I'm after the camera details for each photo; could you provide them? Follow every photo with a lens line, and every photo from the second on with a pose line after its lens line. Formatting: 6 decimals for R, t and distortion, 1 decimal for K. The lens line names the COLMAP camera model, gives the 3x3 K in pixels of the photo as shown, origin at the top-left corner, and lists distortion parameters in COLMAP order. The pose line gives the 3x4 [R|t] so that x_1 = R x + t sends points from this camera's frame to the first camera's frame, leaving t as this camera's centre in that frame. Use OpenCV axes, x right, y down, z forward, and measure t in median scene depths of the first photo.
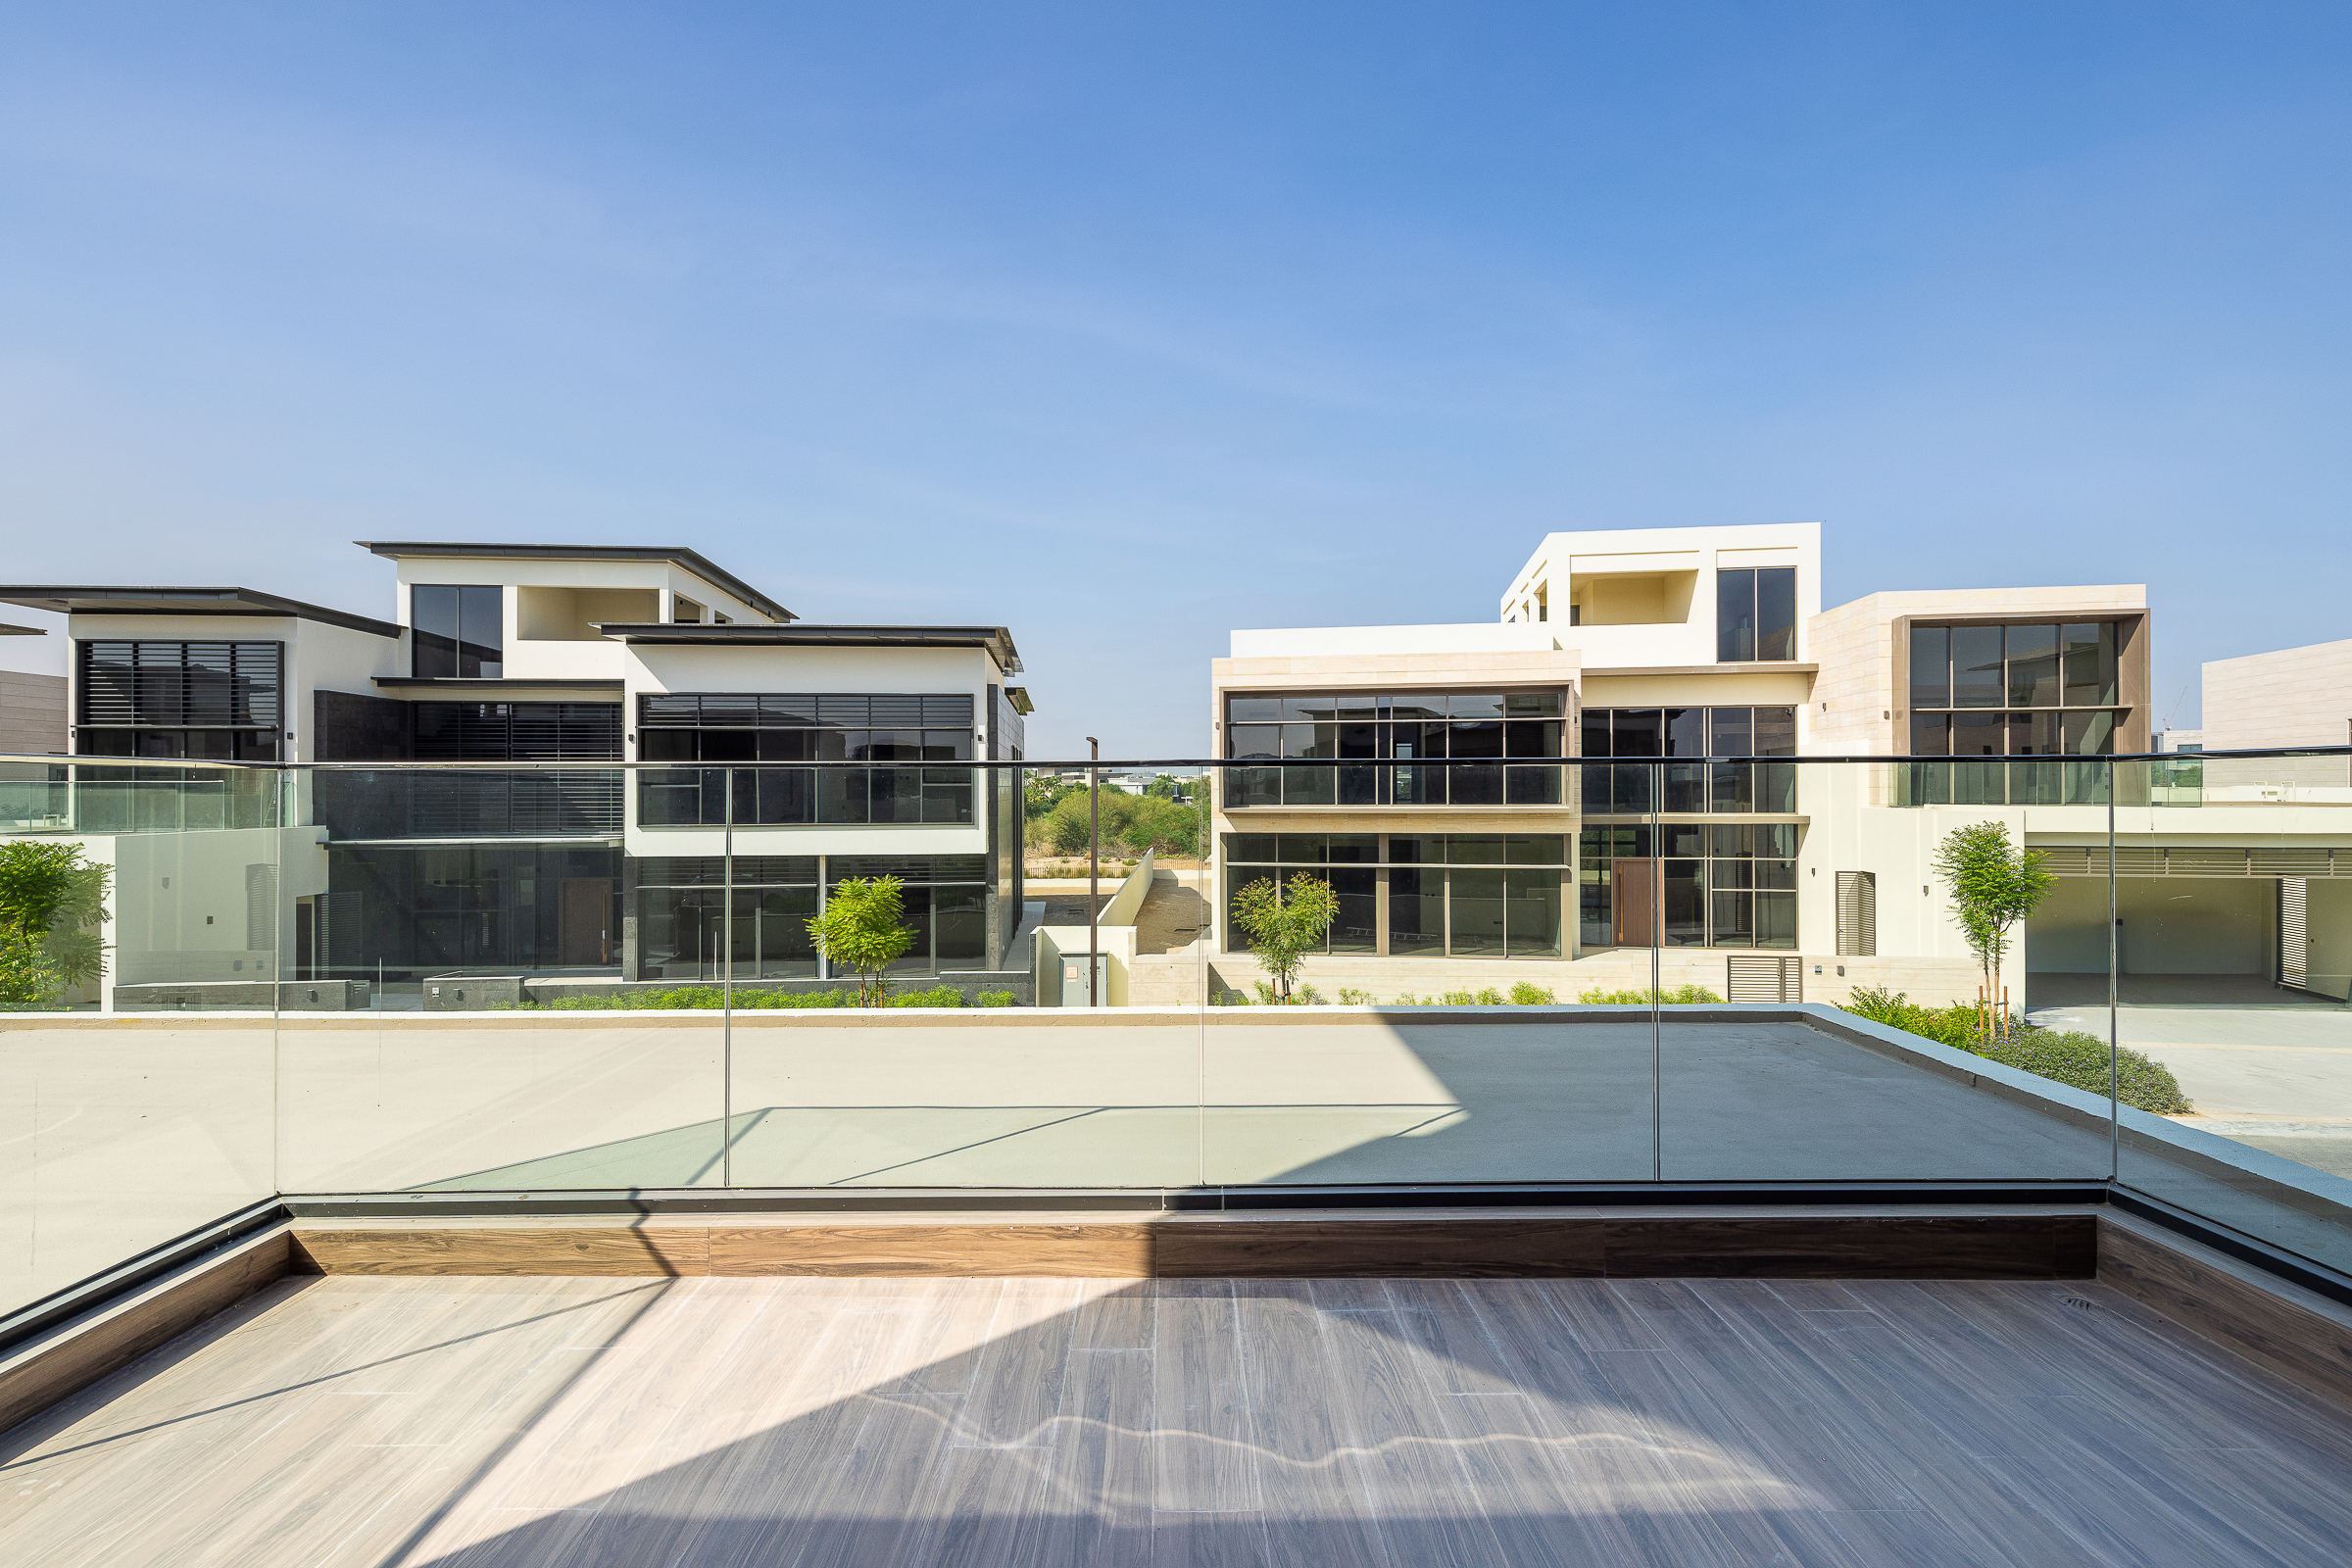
lens RADIAL K [[1154.2, 0, 1188.5], [0, 1154.2, 782.5], [0, 0, 1]] dist [0.002244, -0.002439]
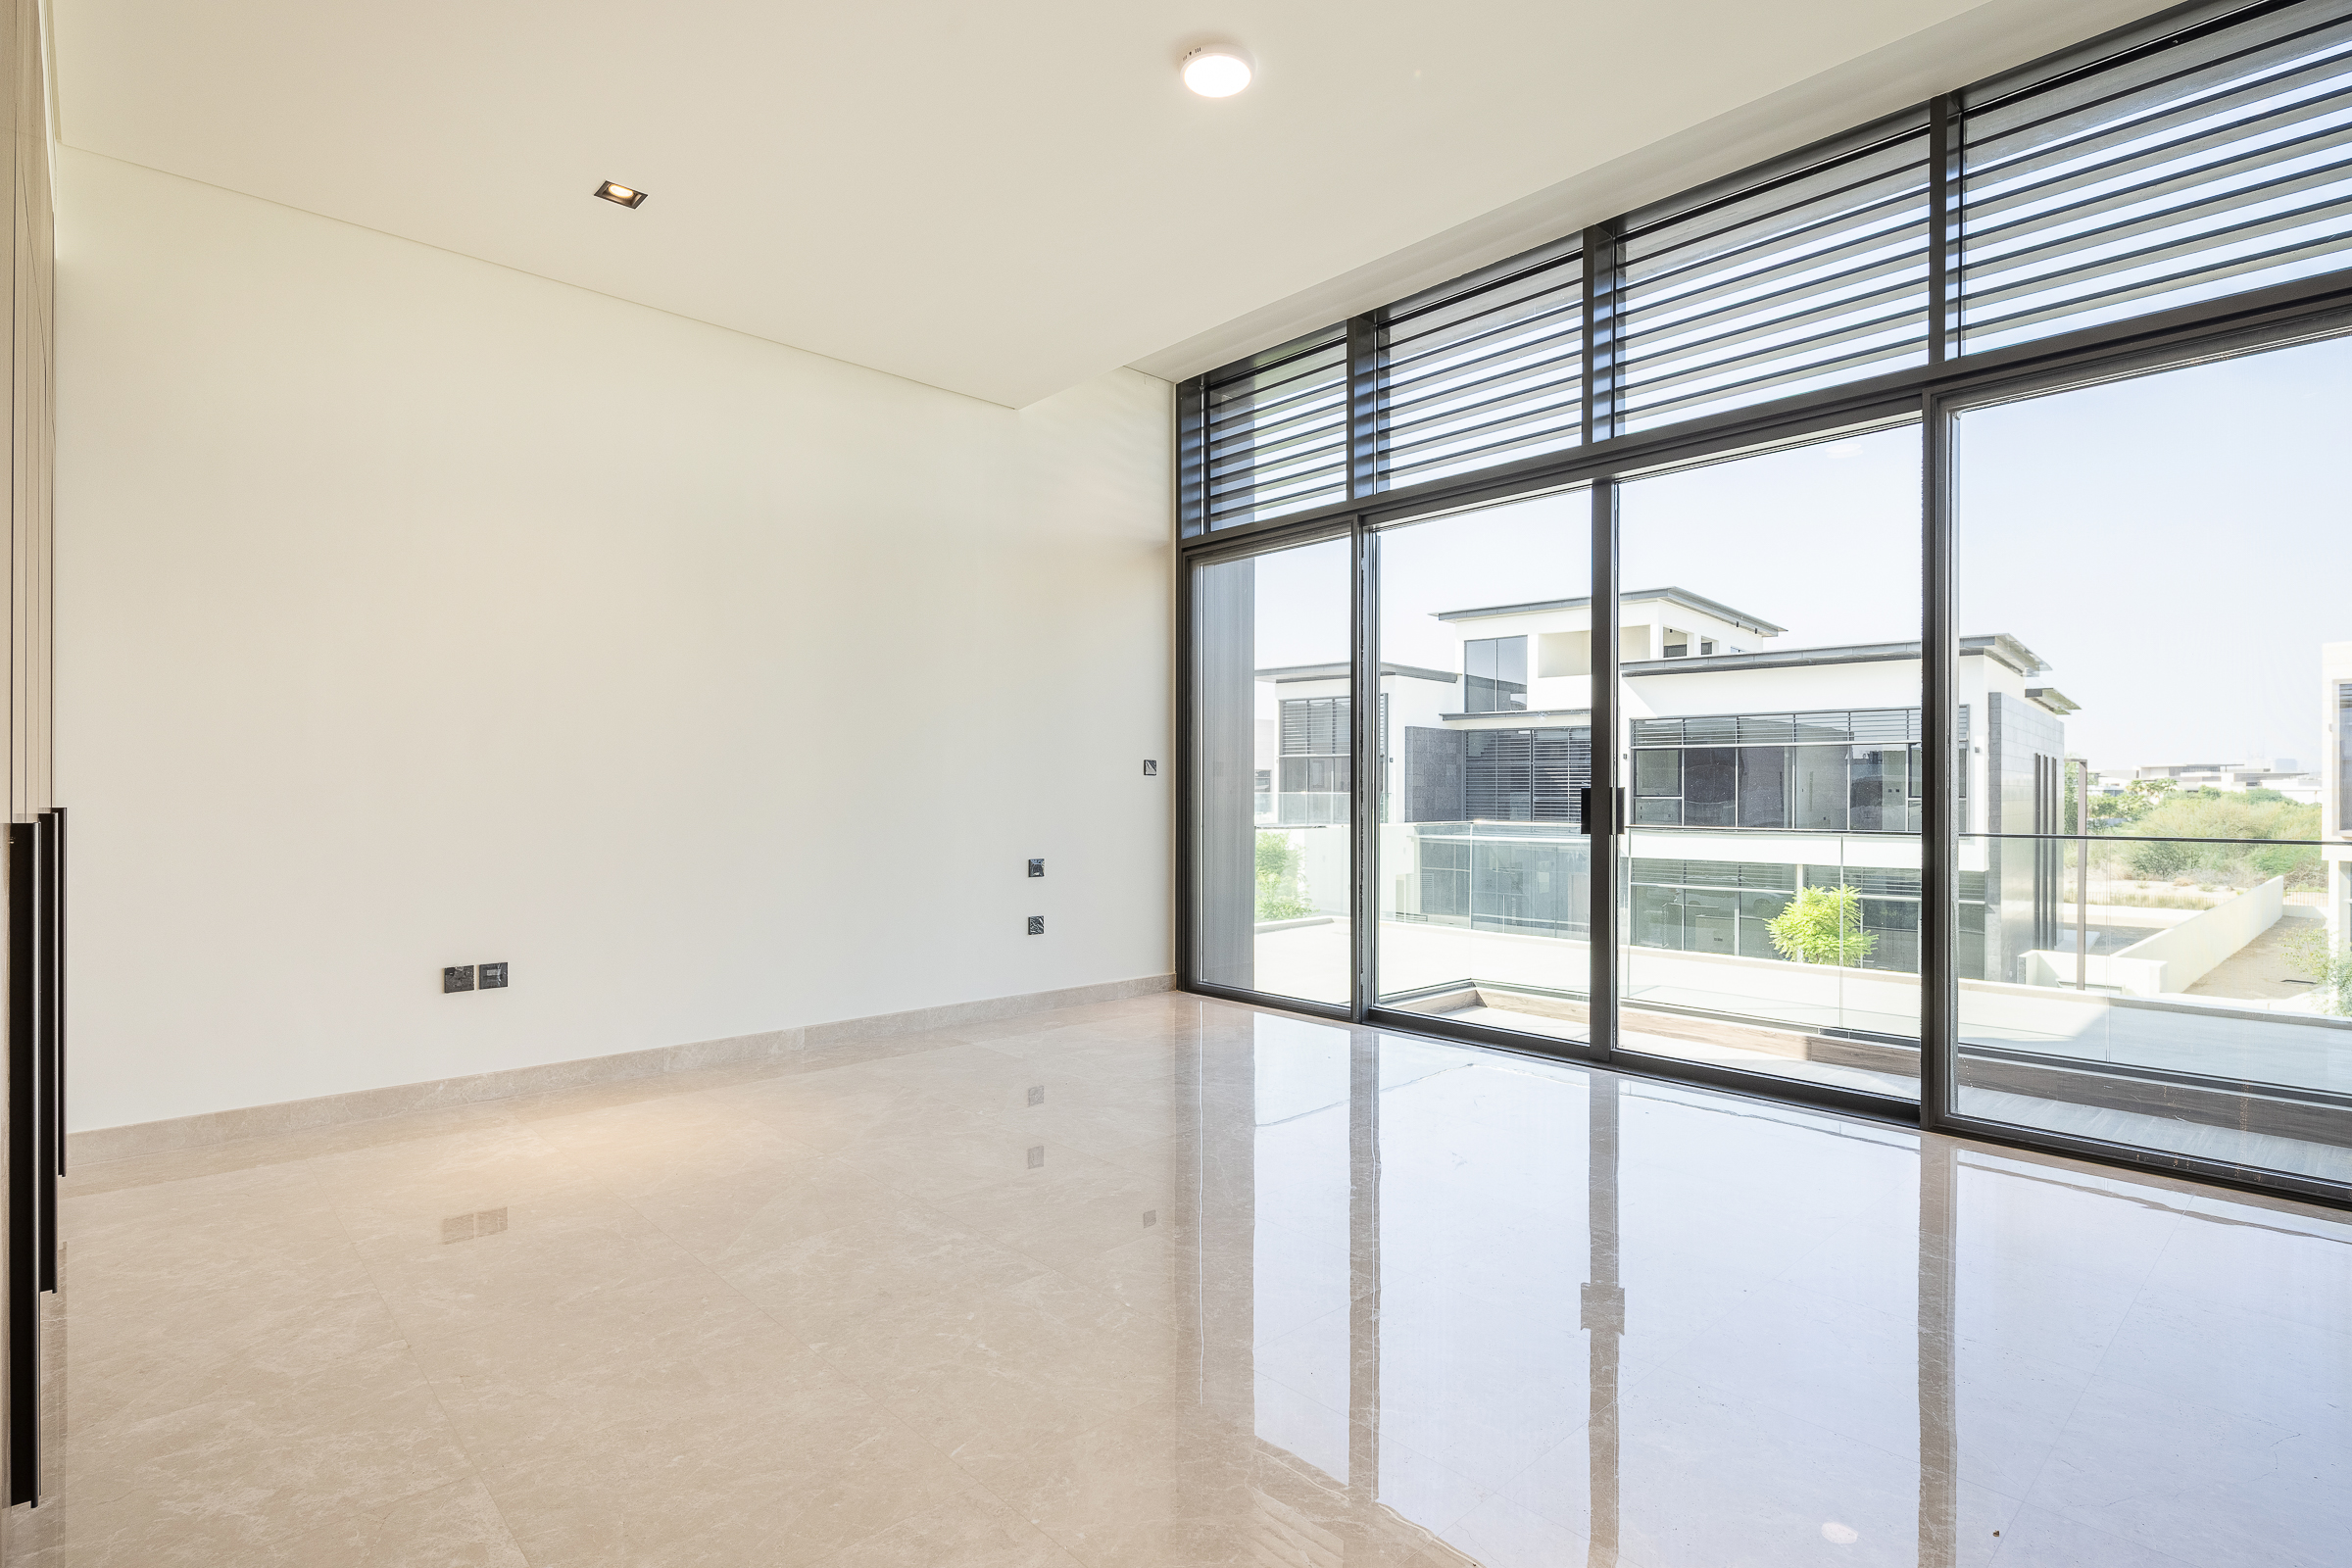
lens RADIAL K [[1154.2, 0, 1168.7], [0, 1154.2, 794.3], [0, 0, 1]] dist [0.002244, -0.002439]
pose [[0.672700, 0.007052, -0.739882, 0.070755], [-0.000190, 0.999956, 0.009358, -0.010051], [0.739915, -0.006155, 0.672672, -0.128622]]
